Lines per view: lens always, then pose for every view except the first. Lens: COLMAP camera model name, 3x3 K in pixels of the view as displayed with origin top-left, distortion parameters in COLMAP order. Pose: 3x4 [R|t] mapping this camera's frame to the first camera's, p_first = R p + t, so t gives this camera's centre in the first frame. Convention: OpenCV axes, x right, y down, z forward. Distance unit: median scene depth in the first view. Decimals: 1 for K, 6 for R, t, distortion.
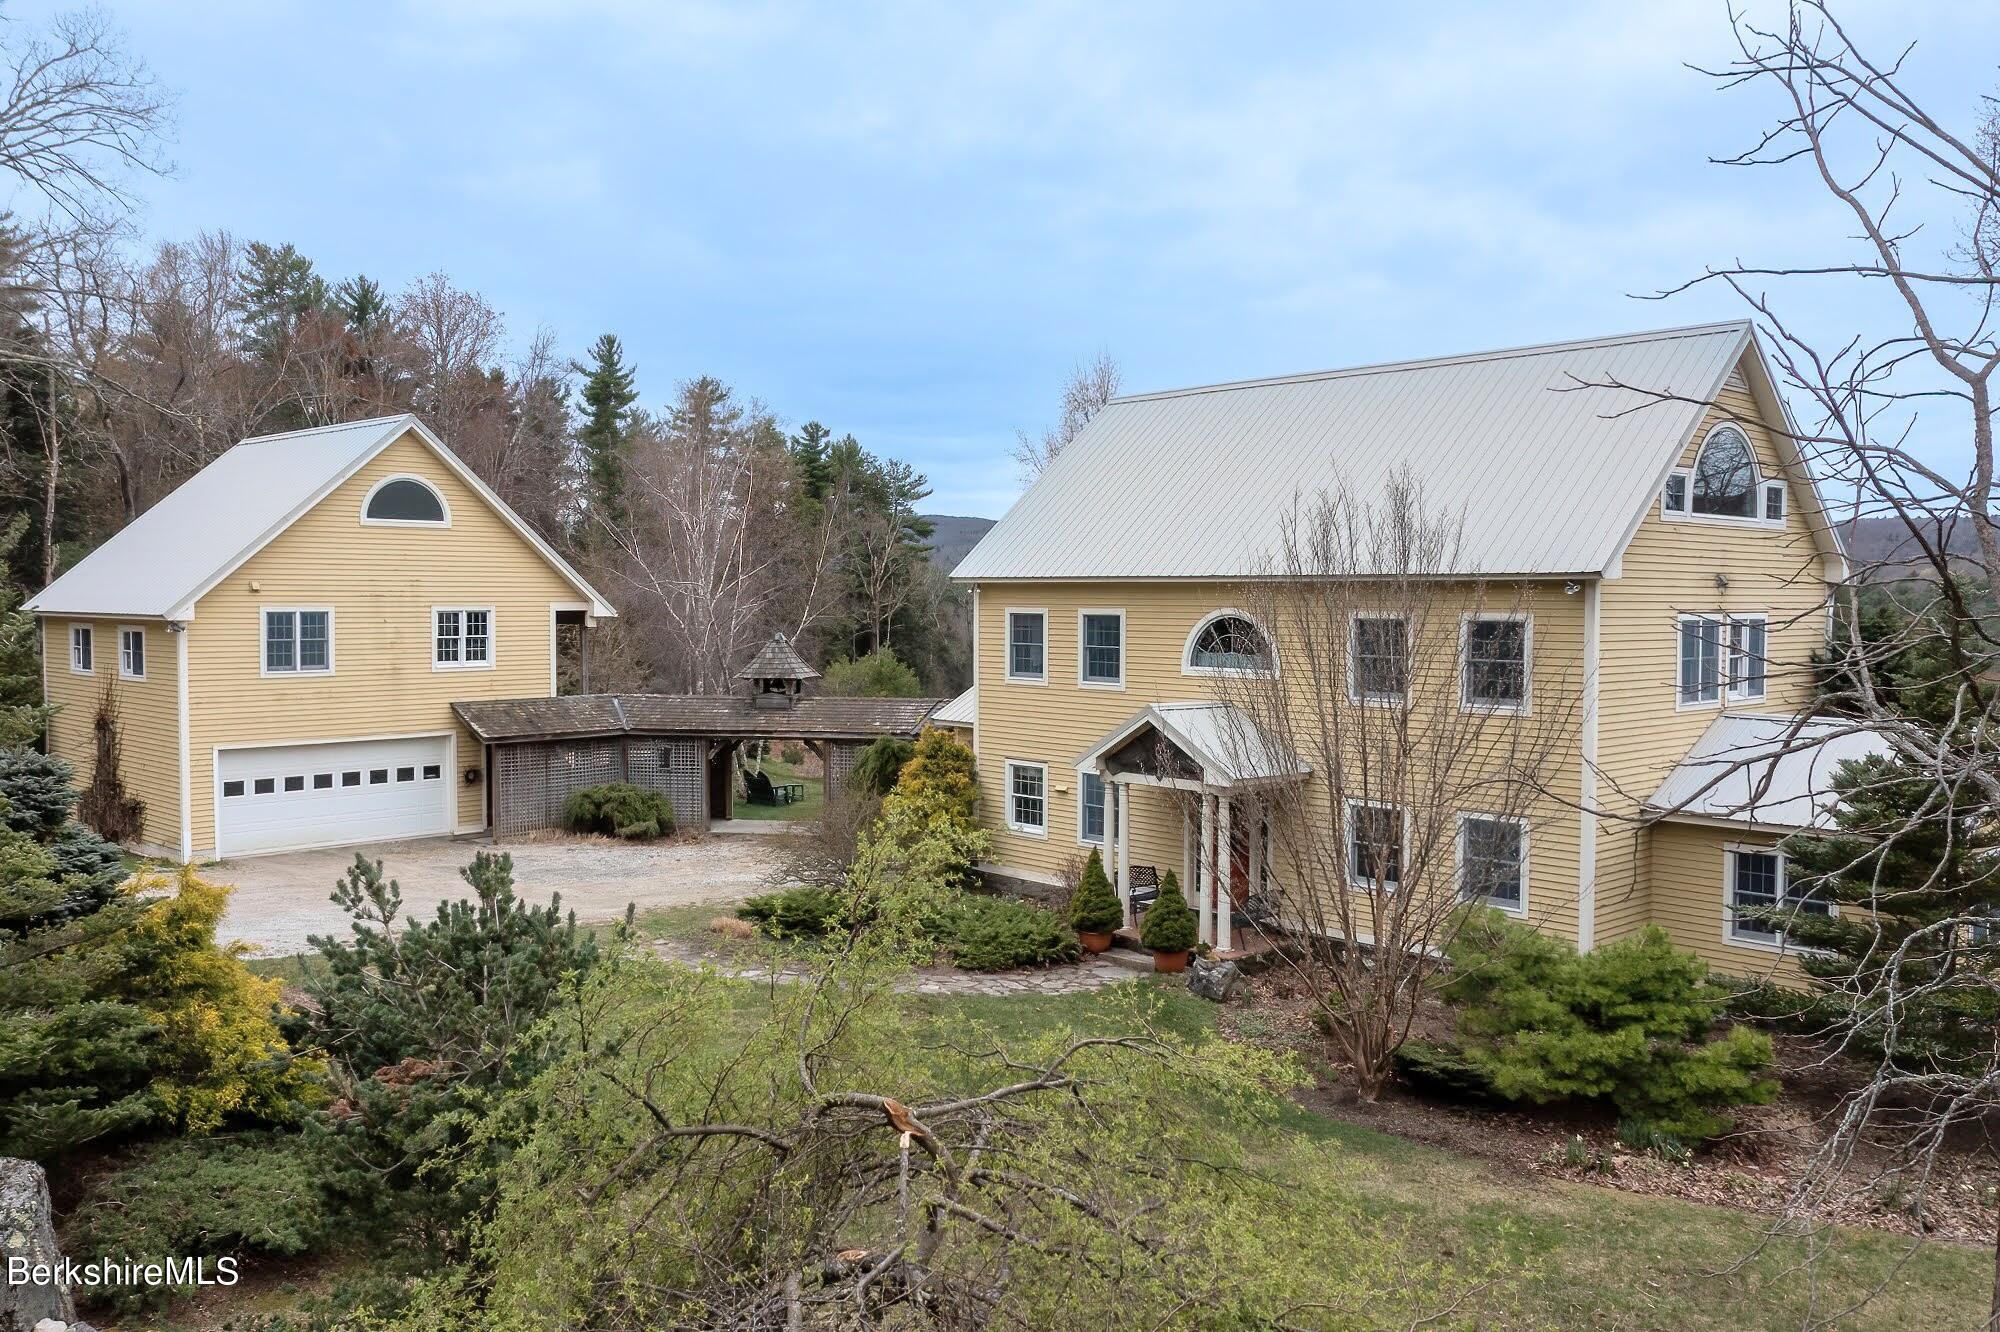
lens RADIAL K [[1594.7, 0, 1000.0], [0, 1594.7, 666.0], [0, 0, 1]] dist [0.001519, 0.001074]
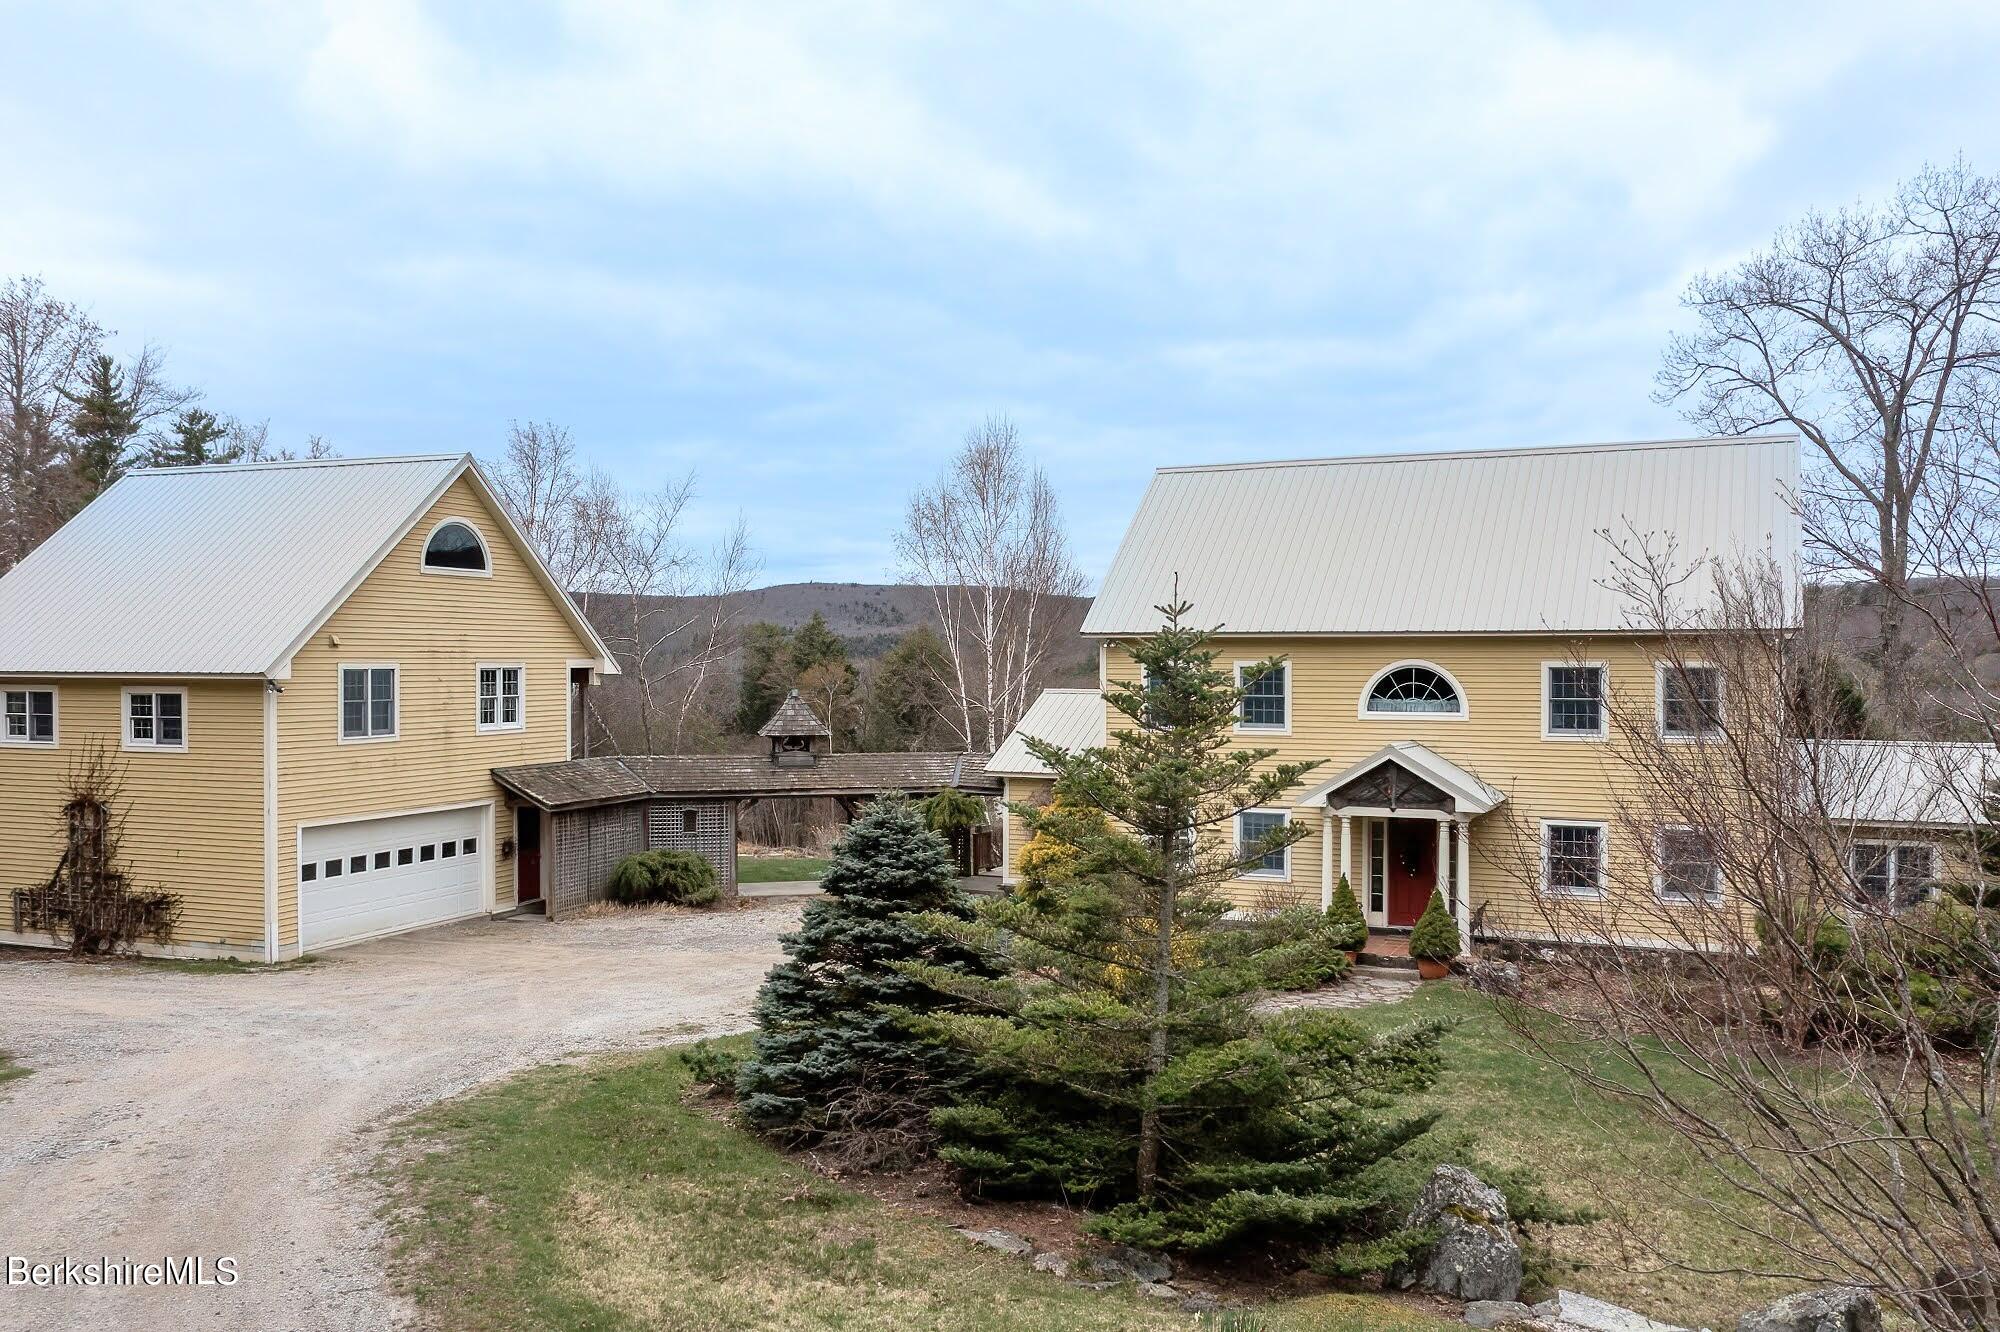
lens RADIAL K [[1608.9, 0, 1023.3], [0, 1608.9, 680.6], [0, 0, 1]] dist [-0.001138, -0.005195]
pose [[0.923017, -0.008543, 0.384665, -0.427311], [0.019851, 0.999479, -0.025437, 0.002050], [-0.384247, 0.031115, 0.922706, 0.033591]]
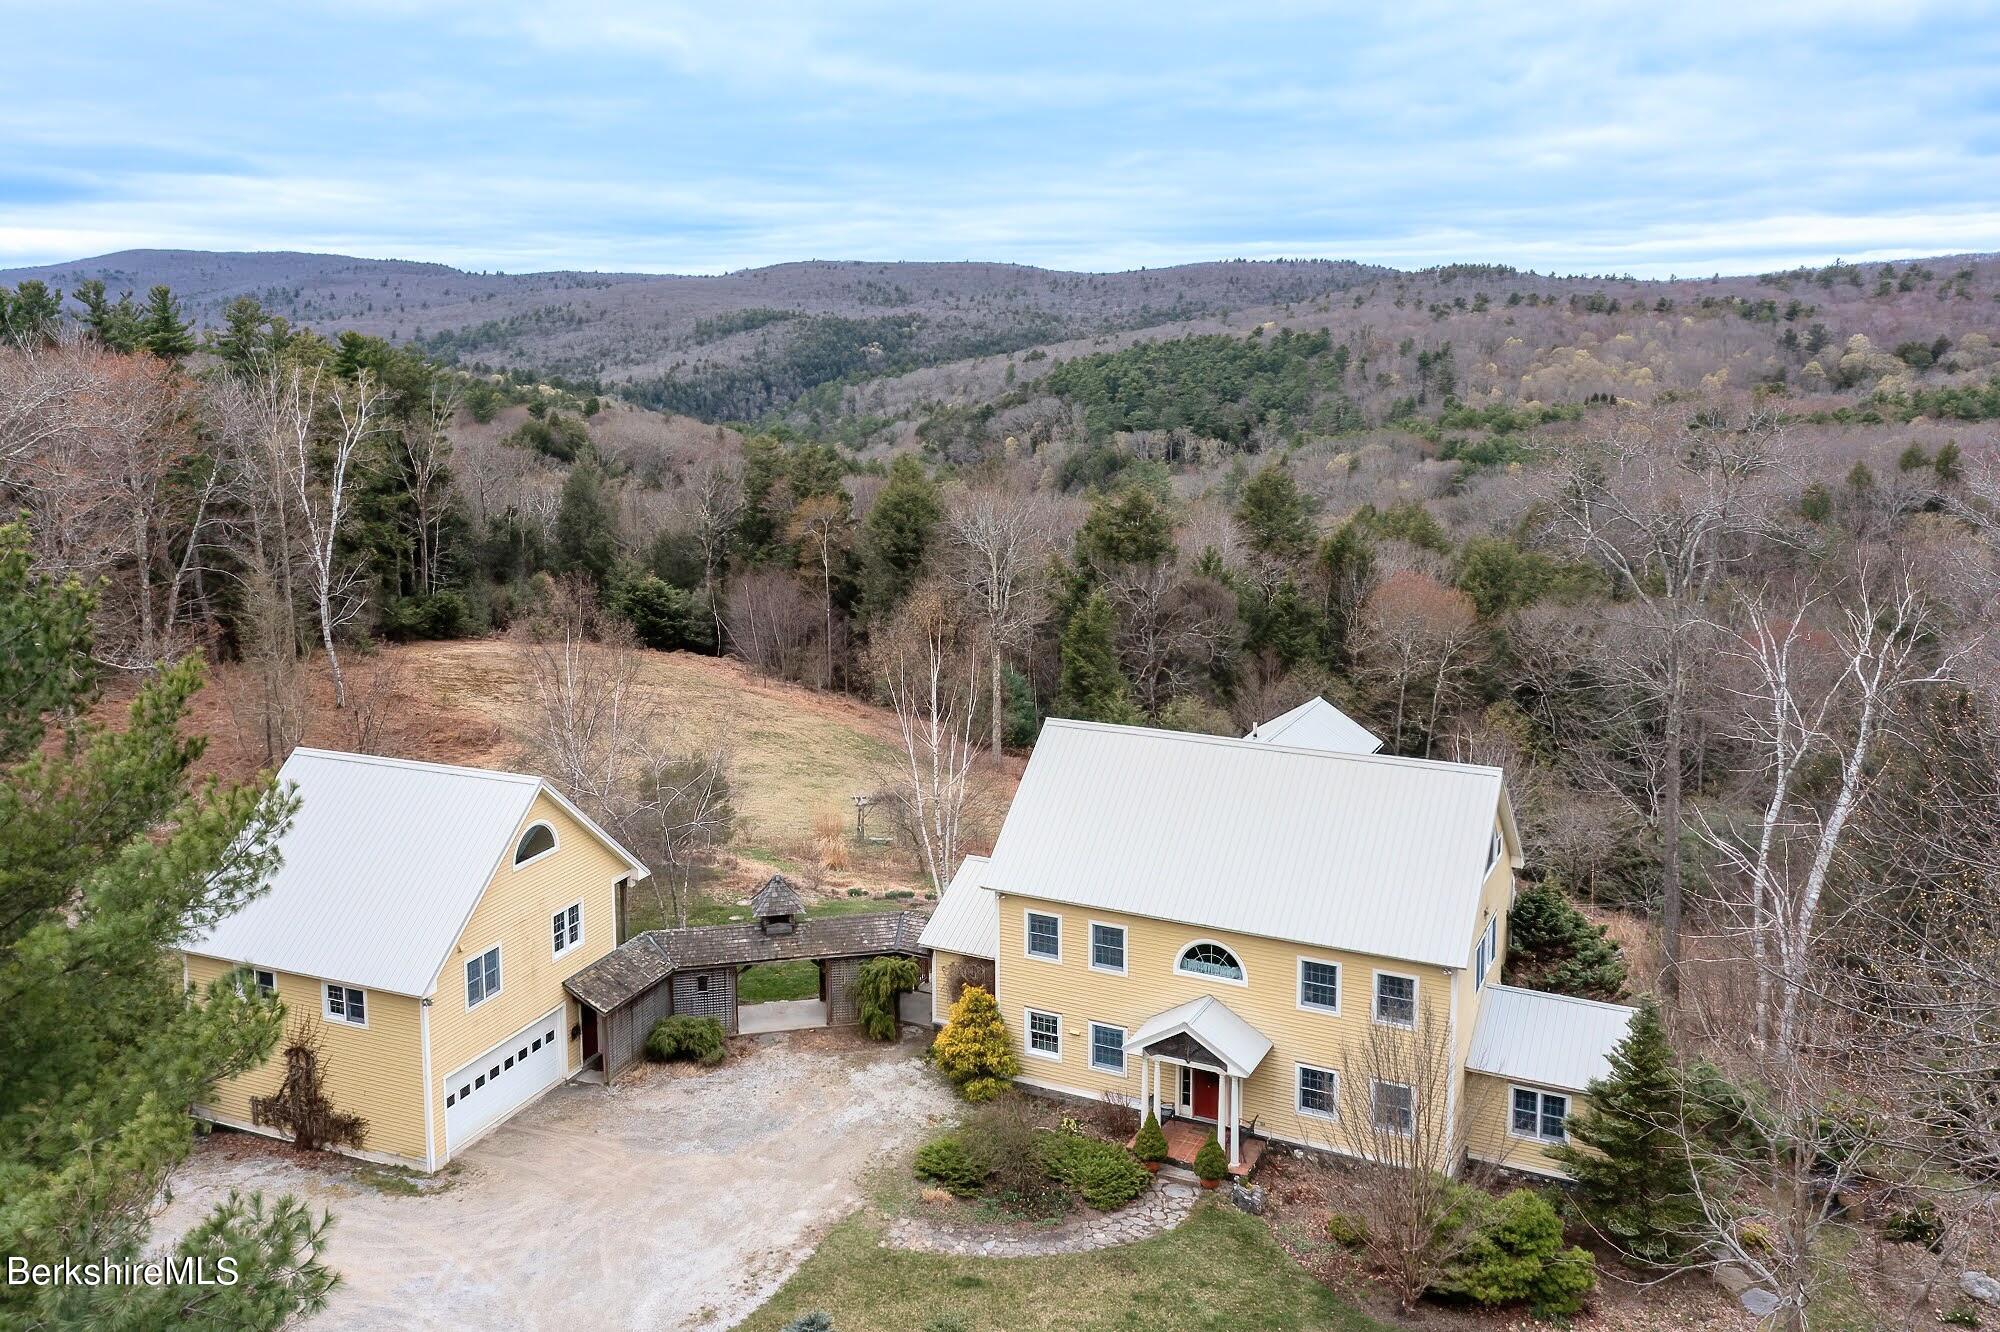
lens RADIAL K [[1638.2, 0, 948.7], [0, 1638.2, 502.6], [0, 0, 1]] dist [-0.002071, -0.002485]
pose [[0.941142, -0.048637, 0.334494, -0.486633], [0.027773, 0.997374, 0.066879, -0.454316], [-0.336868, -0.053653, 0.940022, -0.335989]]
